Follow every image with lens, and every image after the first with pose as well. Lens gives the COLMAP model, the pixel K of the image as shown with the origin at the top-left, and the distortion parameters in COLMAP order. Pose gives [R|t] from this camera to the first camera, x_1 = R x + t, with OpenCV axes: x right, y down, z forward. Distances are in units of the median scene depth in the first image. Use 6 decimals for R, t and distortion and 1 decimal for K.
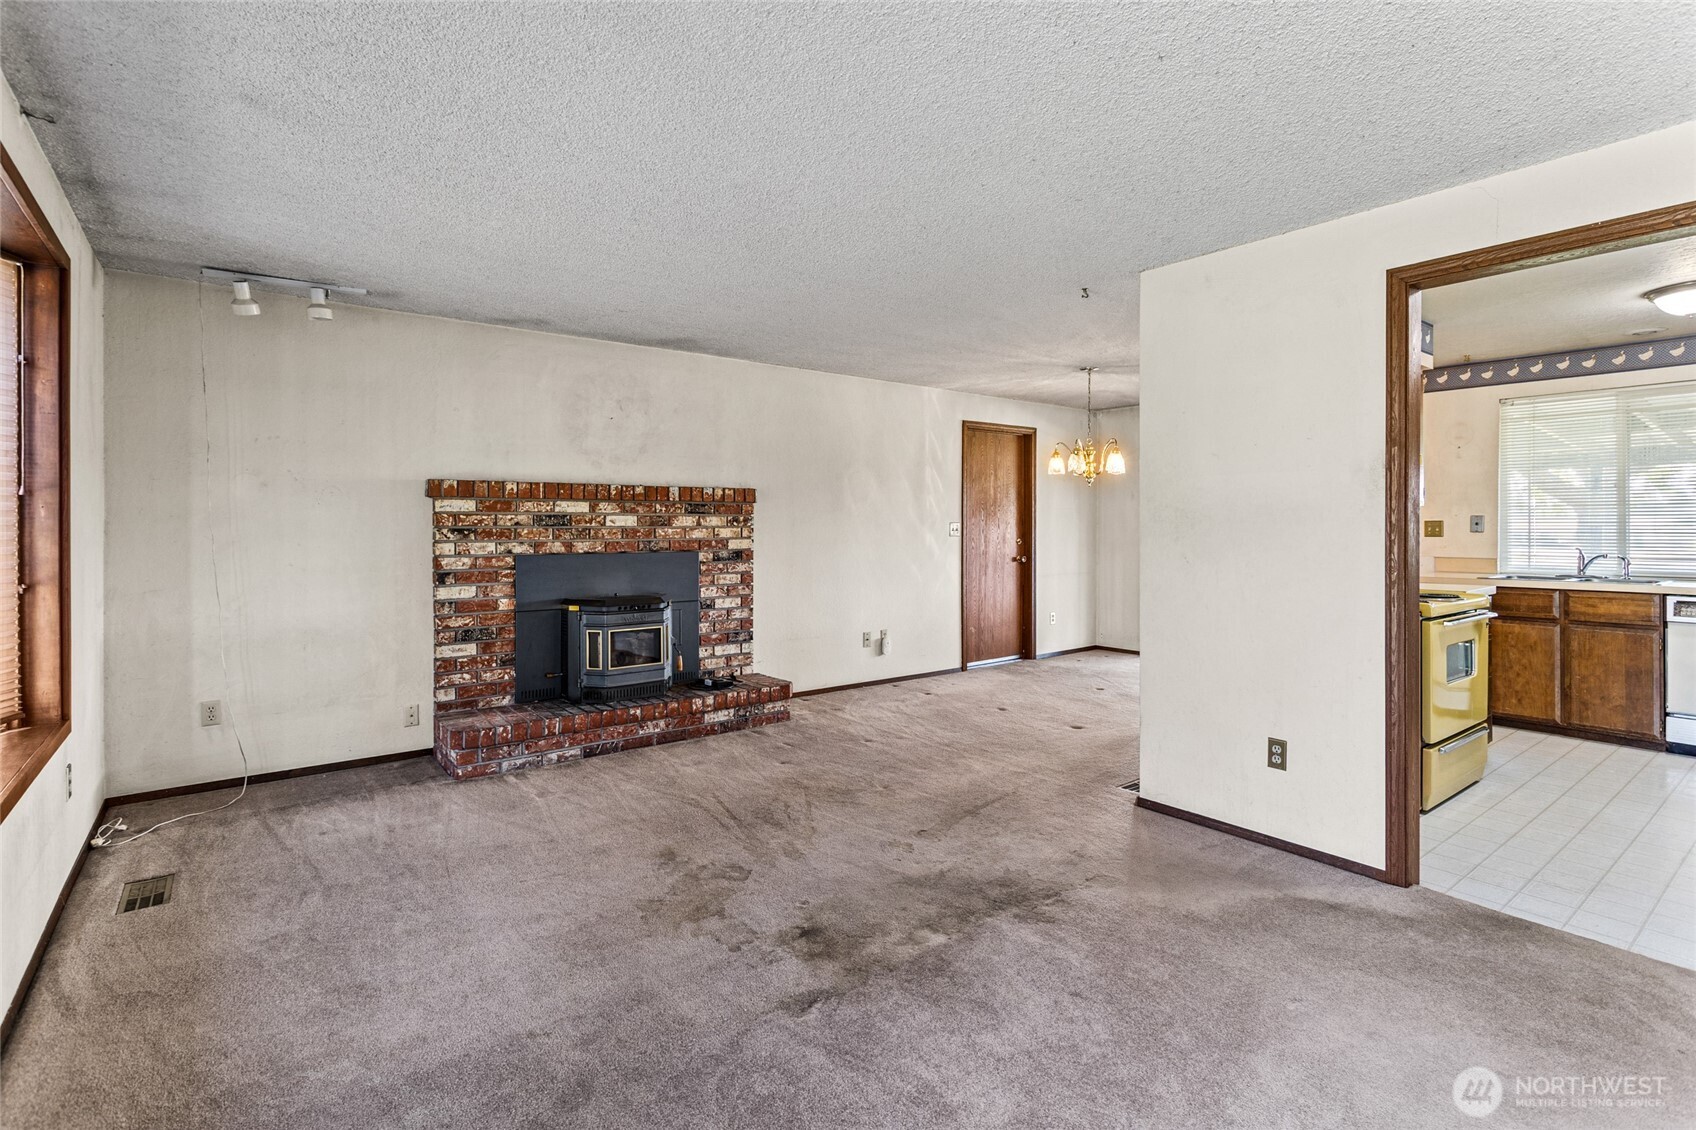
lens RADIAL K [[804.2, 0, 854.4], [0, 804.2, 533.4], [0, 0, 1]] dist [-0.010769, 0.001006]
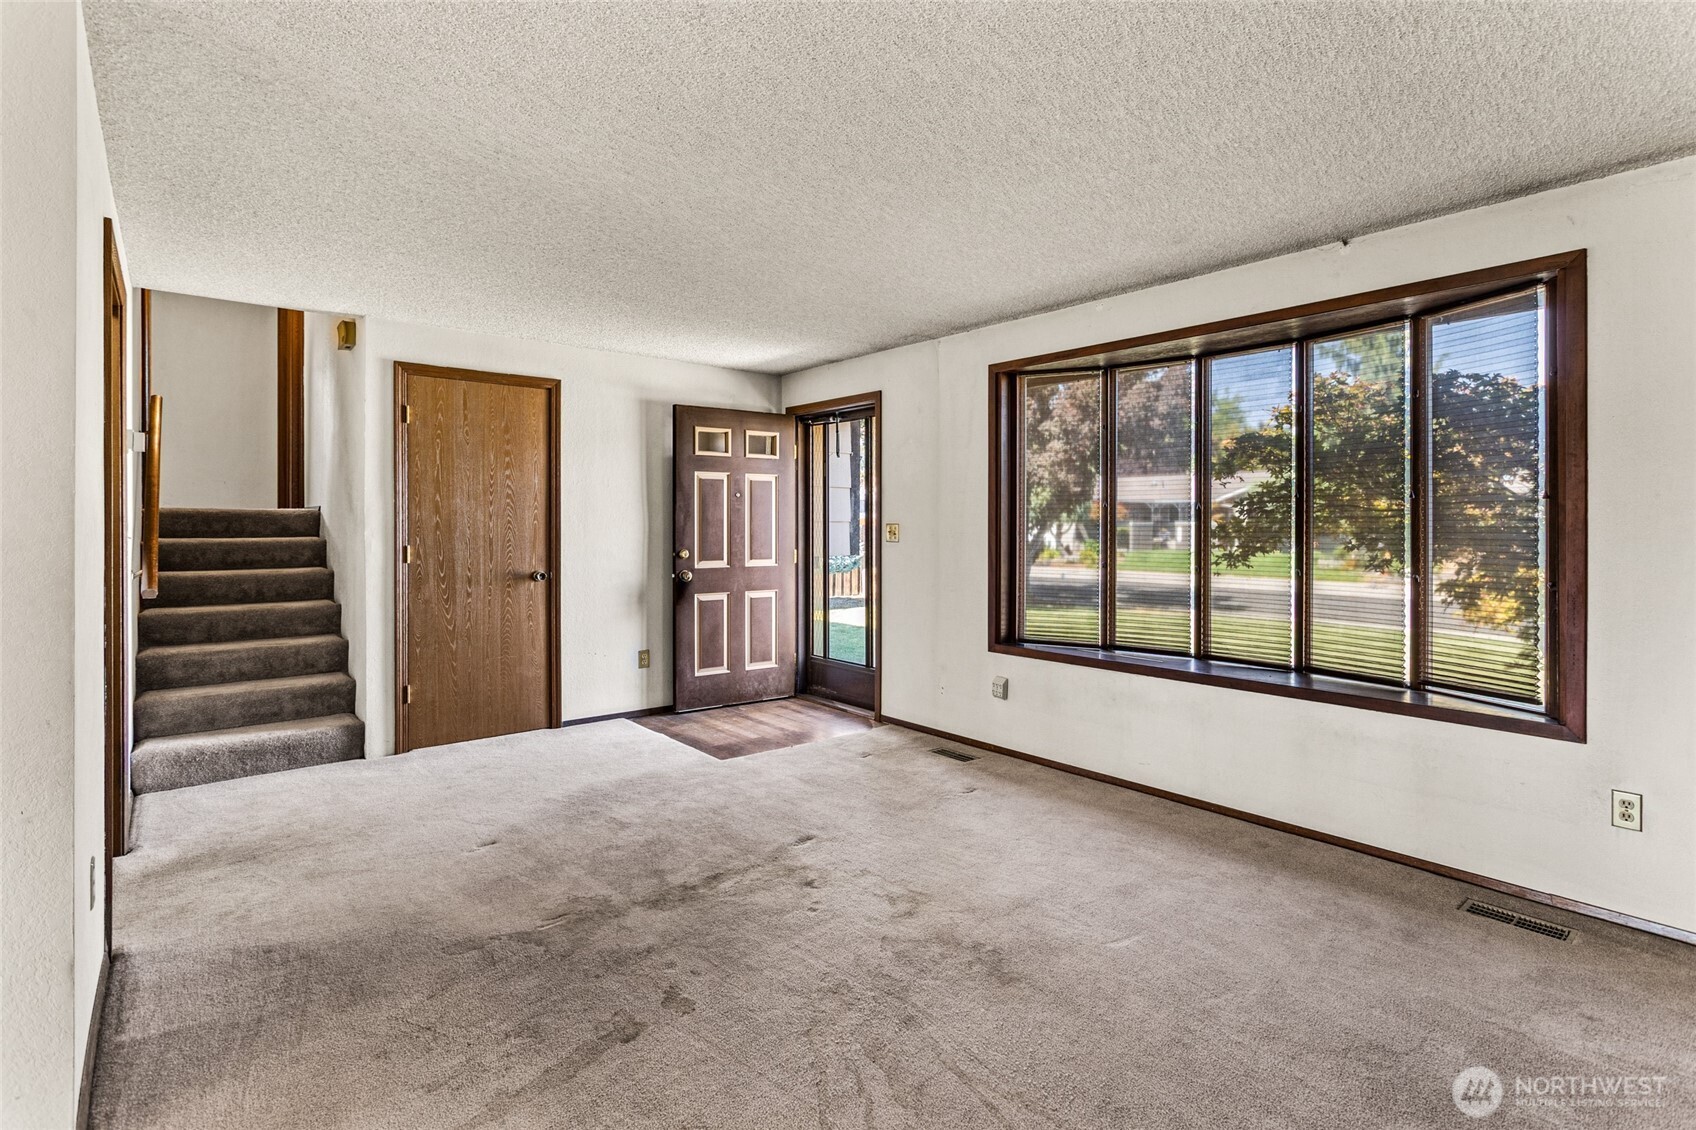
lens RADIAL K [[804.2, 0, 866.2], [0, 804.2, 524.7], [0, 0, 1]] dist [-0.010769, 0.001006]
pose [[-0.998256, 0.000778, -0.059023, -0.029258], [0.000254, 0.999961, 0.008880, -0.008718], [0.059028, 0.008850, -0.998217, 0.825250]]
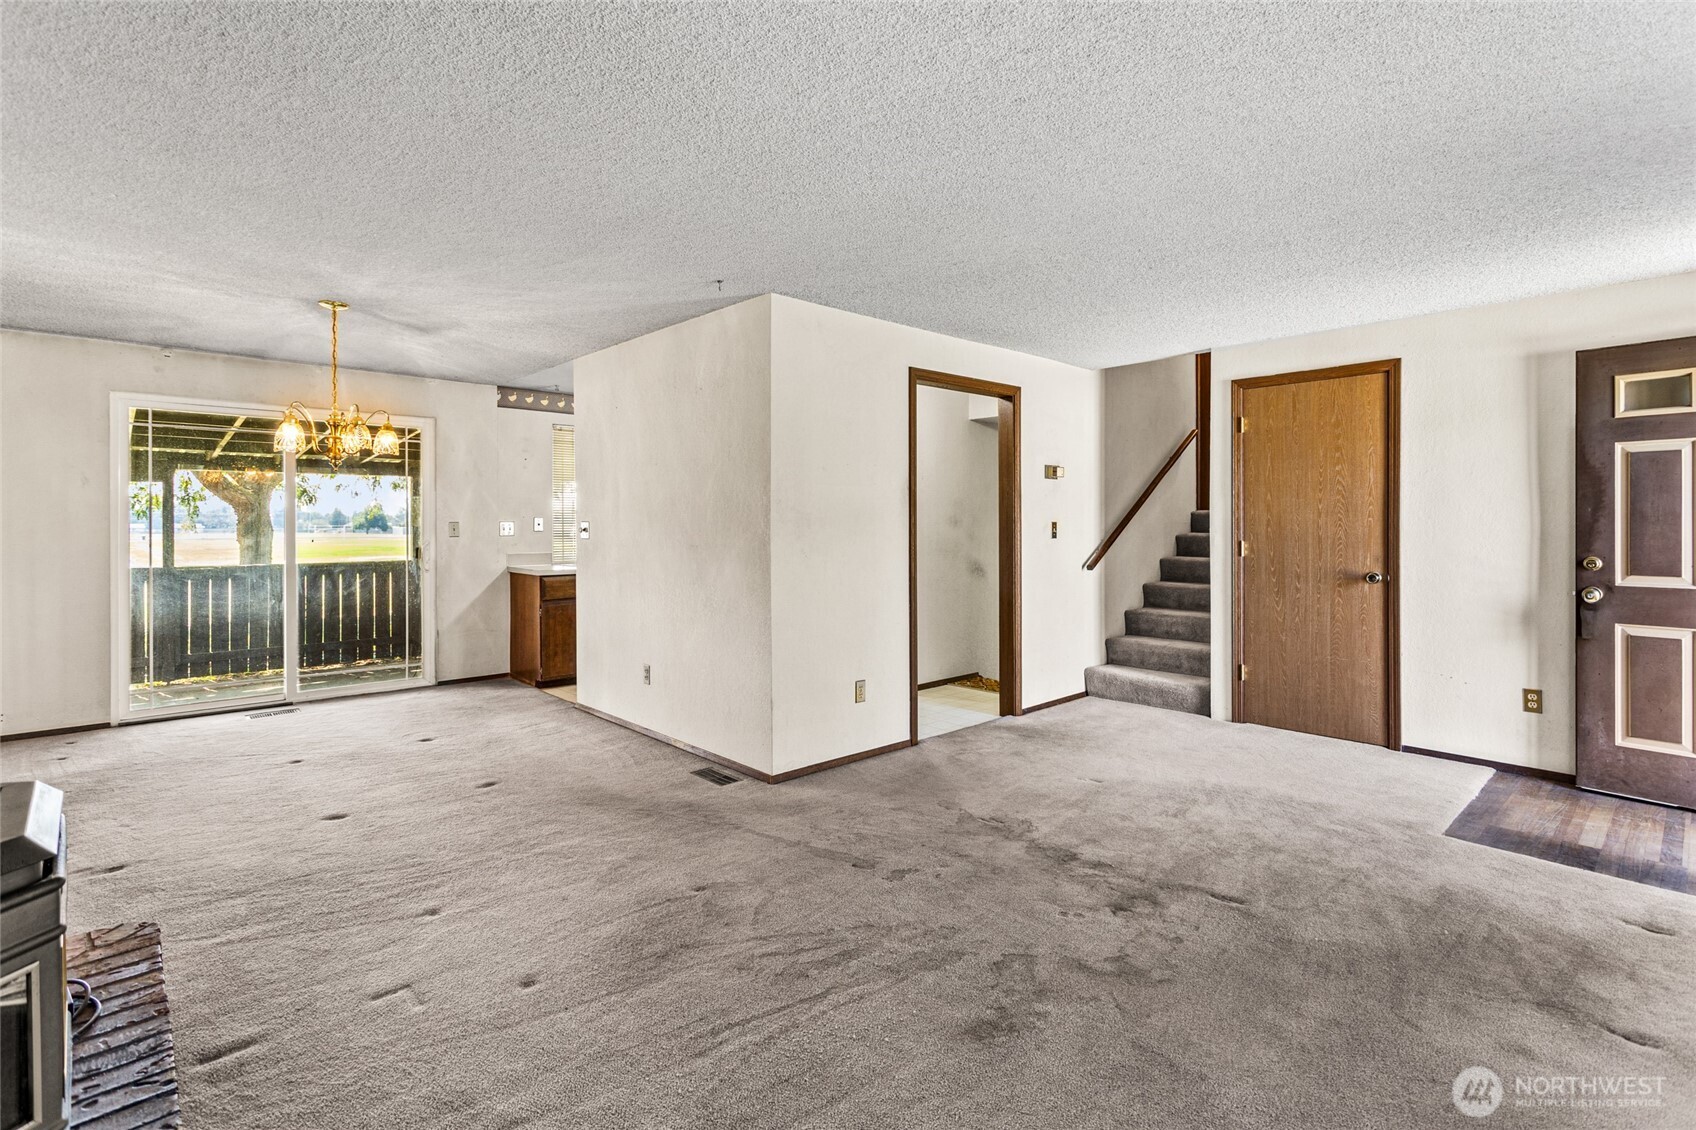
lens RADIAL K [[804.2, 0, 870.5], [0, 804.2, 526.2], [0, 0, 1]] dist [-0.010769, 0.001006]
pose [[-0.098782, -0.001291, 0.995108, -0.416754], [0.012286, 0.999921, 0.002517, -0.005480], [-0.995033, 0.012474, -0.098759, 0.550352]]
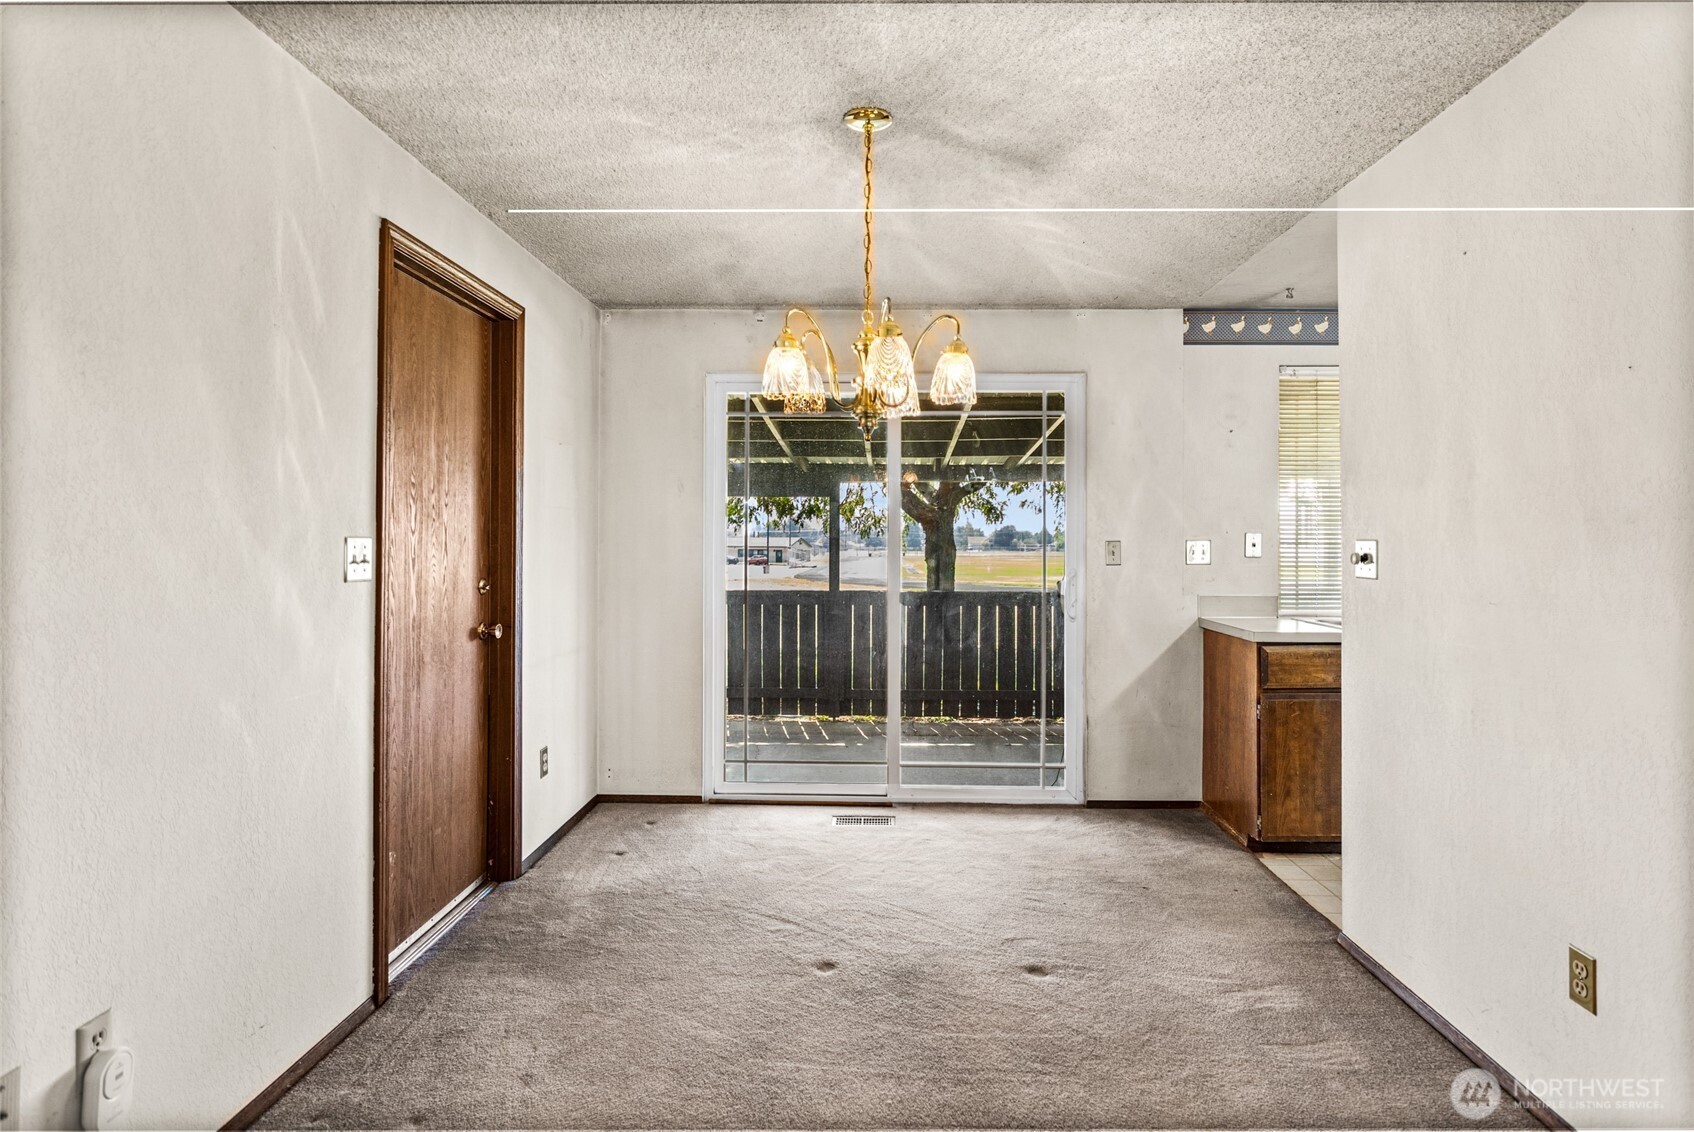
lens RADIAL K [[908.9, 0, 866.8], [0, 908.9, 542.6], [0, 0, 1]] dist [0.017751, 0.001452]
pose [[0.630627, 0.003529, 0.776078, -0.027499], [0.005156, 0.999949, -0.008737, -0.008032], [-0.776069, 0.009511, 0.630576, 0.676752]]
